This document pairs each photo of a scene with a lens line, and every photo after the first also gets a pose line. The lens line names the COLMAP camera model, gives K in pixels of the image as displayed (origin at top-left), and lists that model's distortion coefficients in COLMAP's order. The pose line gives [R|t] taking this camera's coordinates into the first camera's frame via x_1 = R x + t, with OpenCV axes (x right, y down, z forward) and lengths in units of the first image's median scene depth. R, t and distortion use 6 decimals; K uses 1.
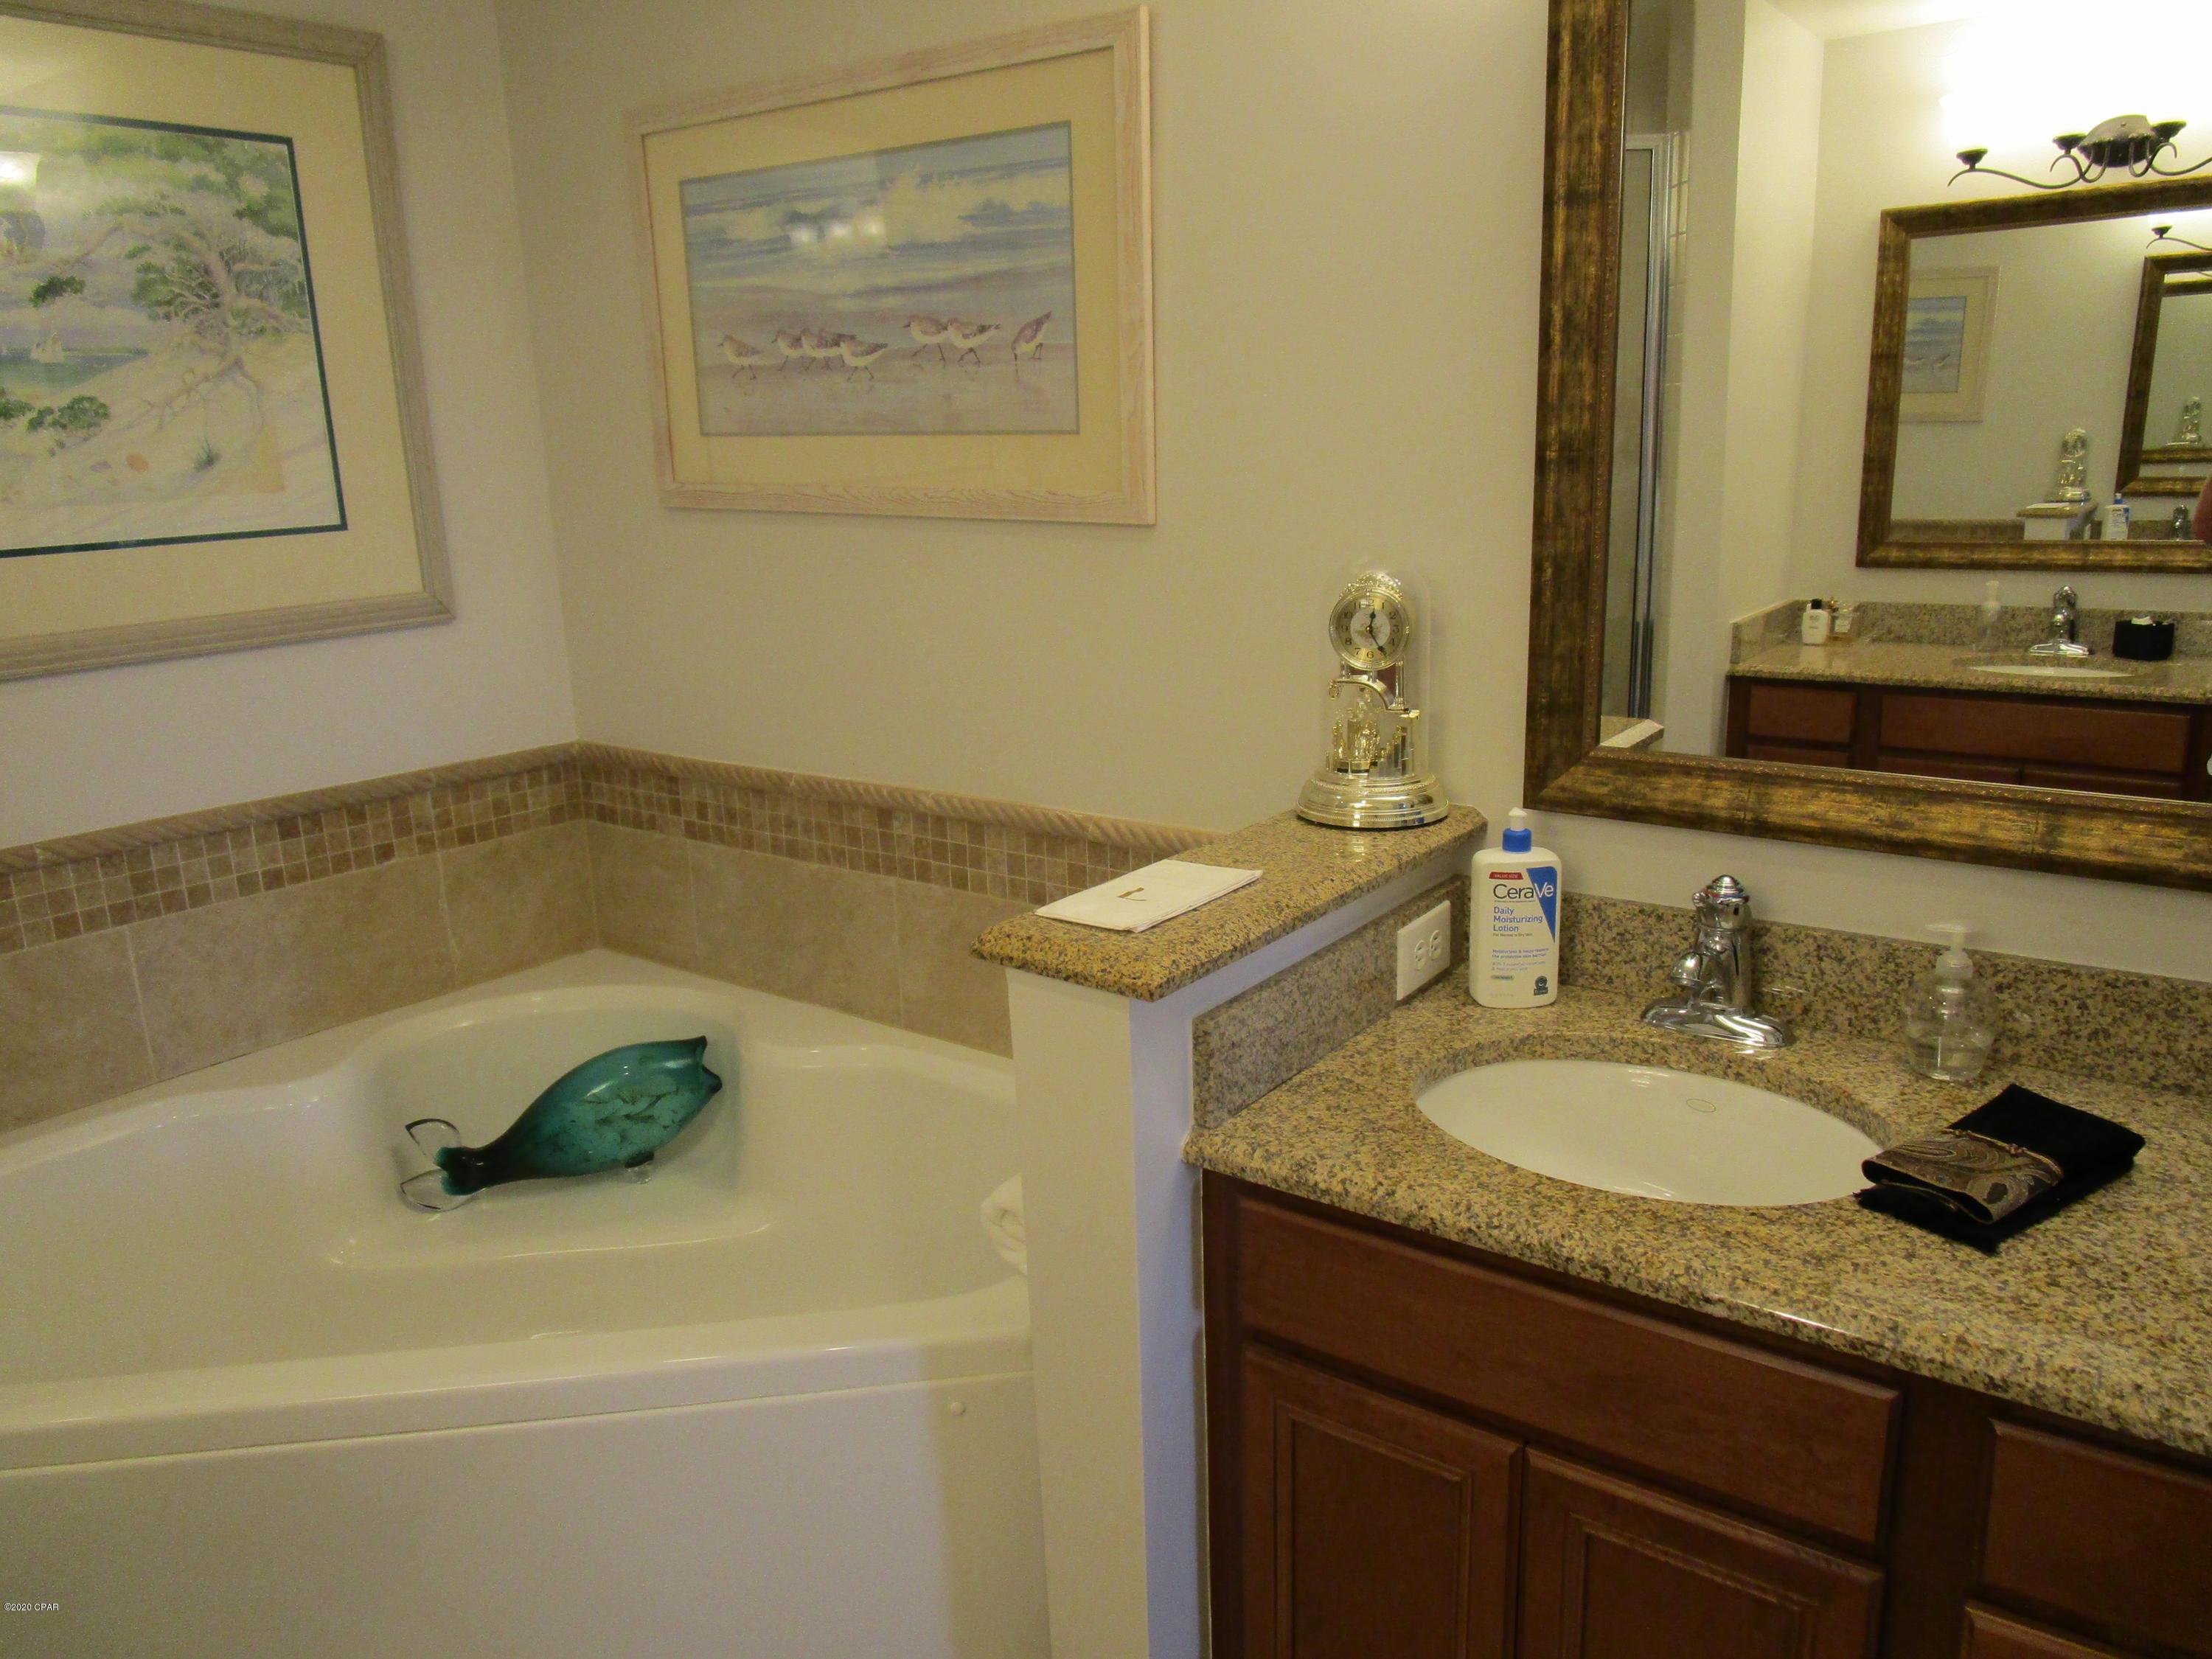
lens RADIAL K [[1571.5, 0, 1107.7], [0, 1571.5, 828.3], [0, 0, 1]] dist [-0.032067, 0.011890]
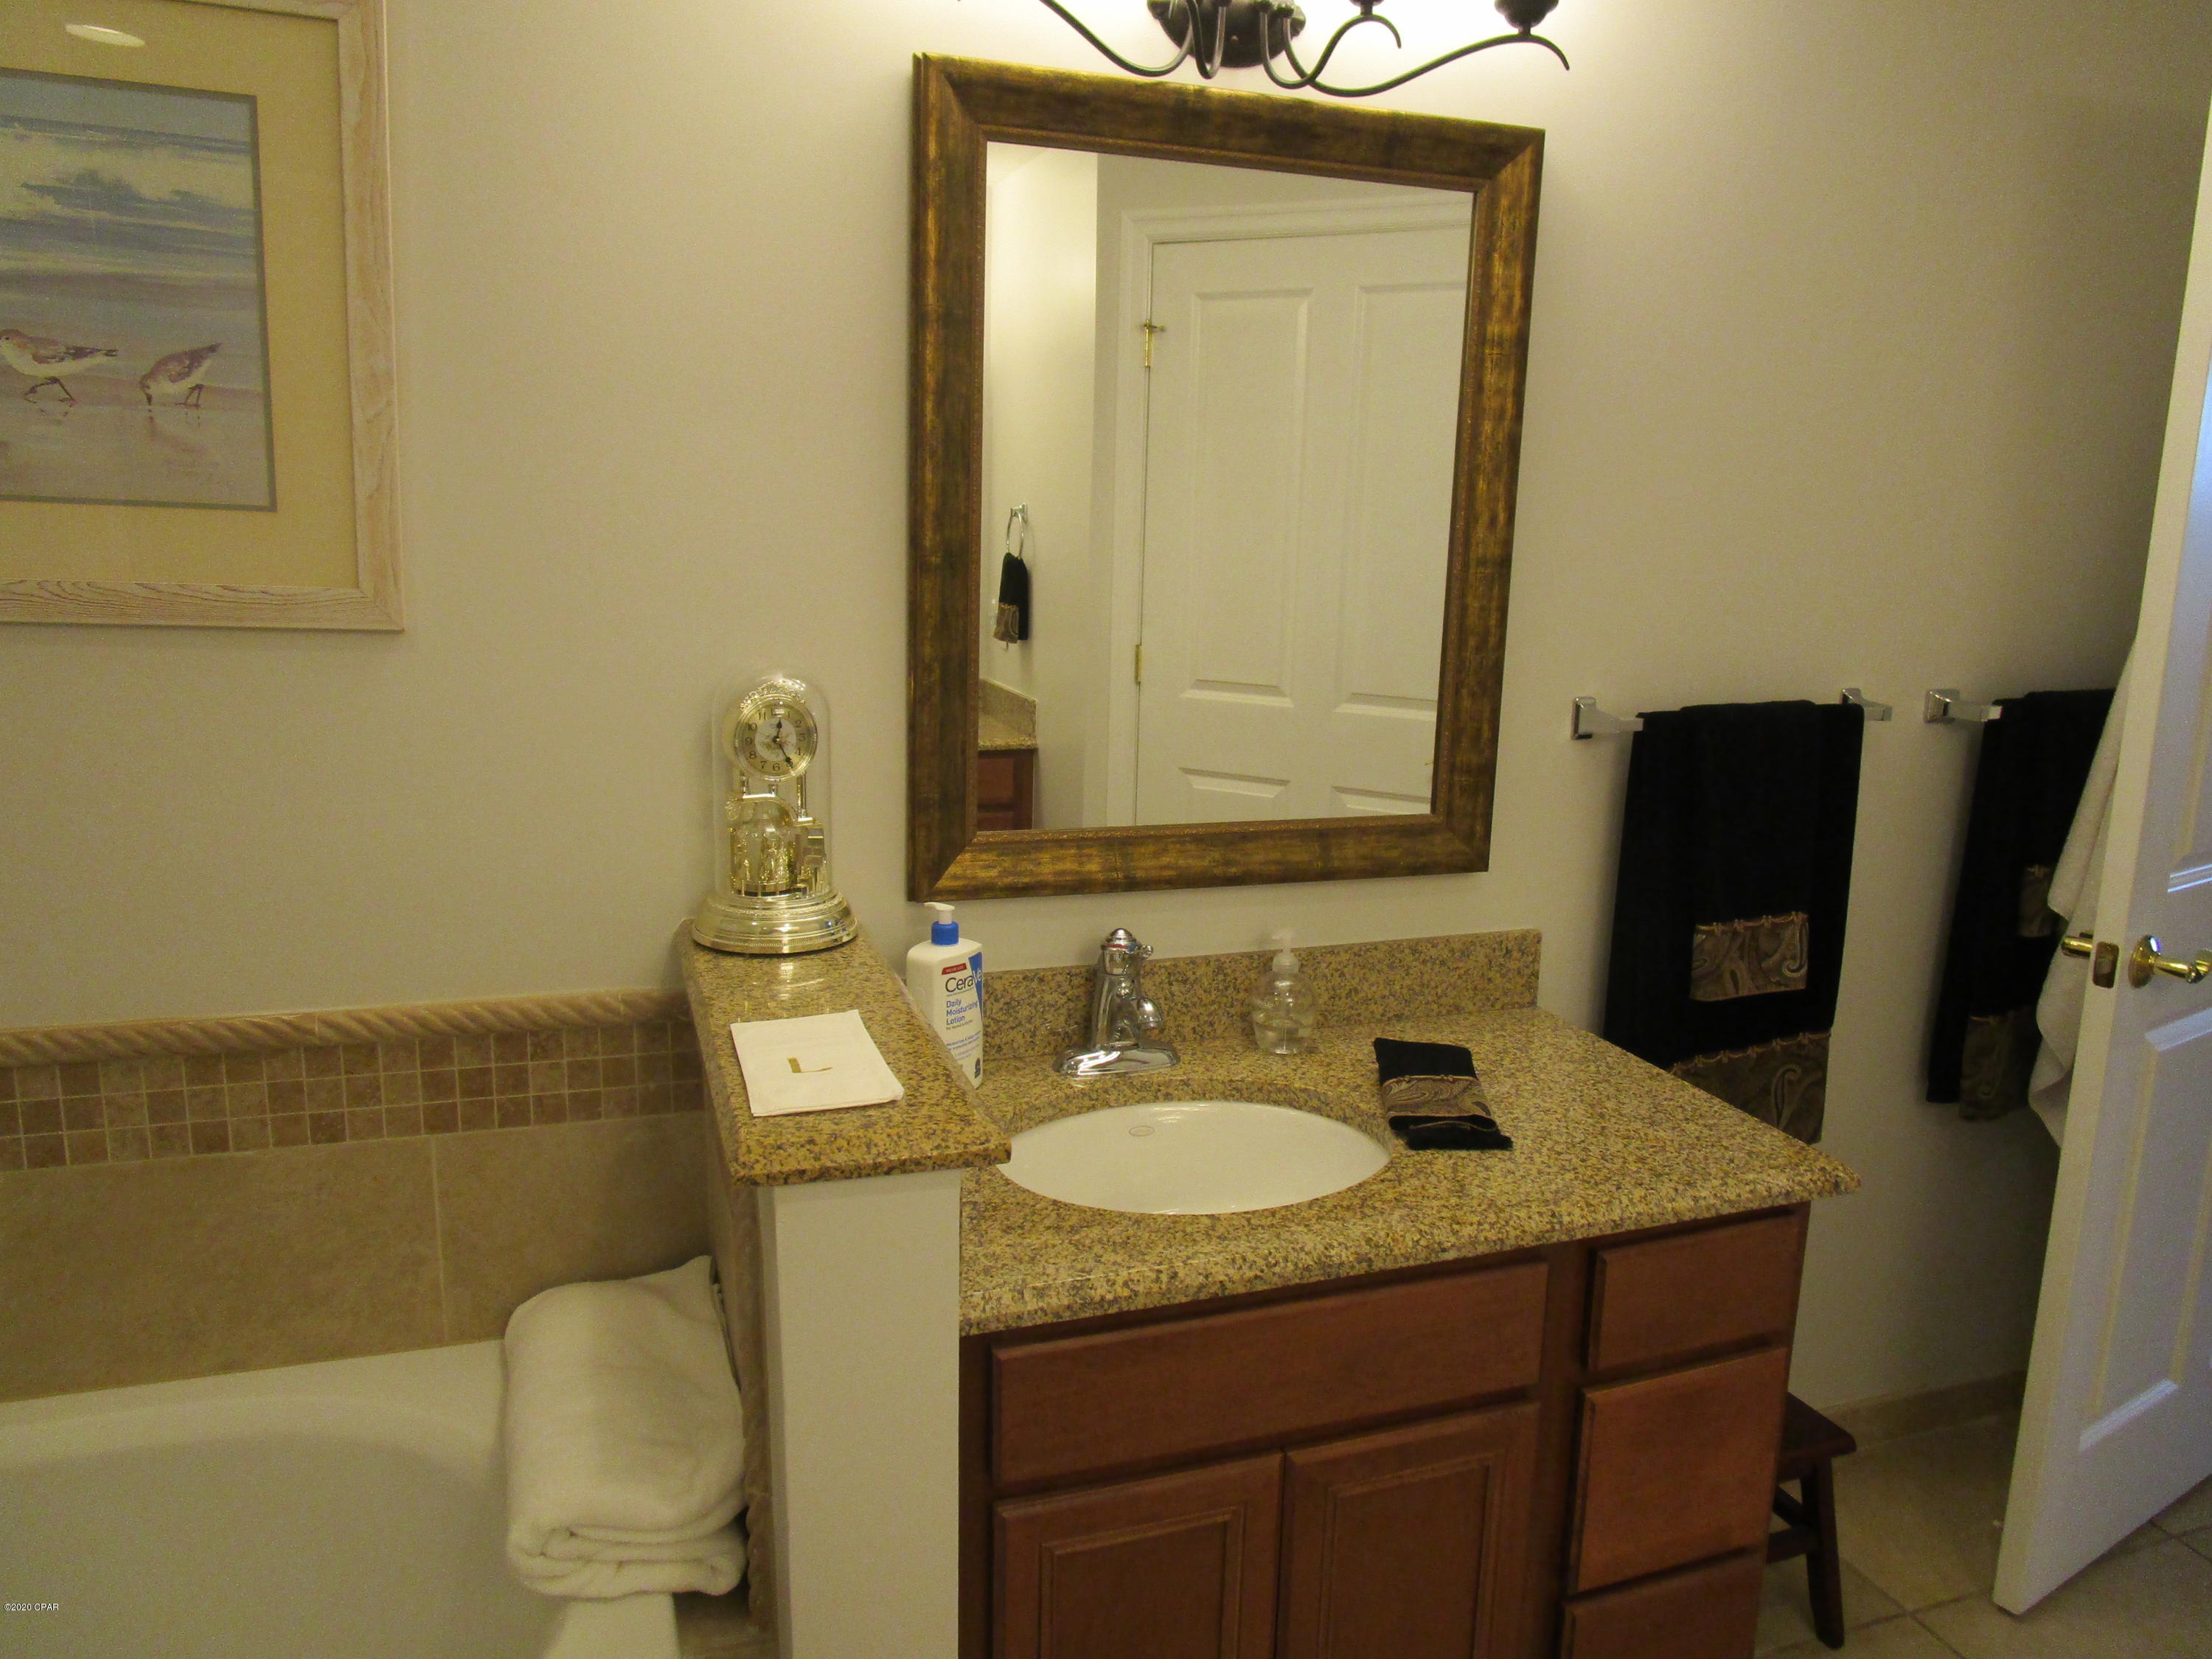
lens RADIAL K [[1571.5, 0, 1103.1], [0, 1571.5, 817.7], [0, 0, 1]] dist [-0.032067, 0.011890]
pose [[0.548013, -0.112210, 0.828910, -0.557097], [0.155395, 0.987368, 0.030925, -0.087720], [-0.821909, 0.111861, 0.558527, 0.353842]]
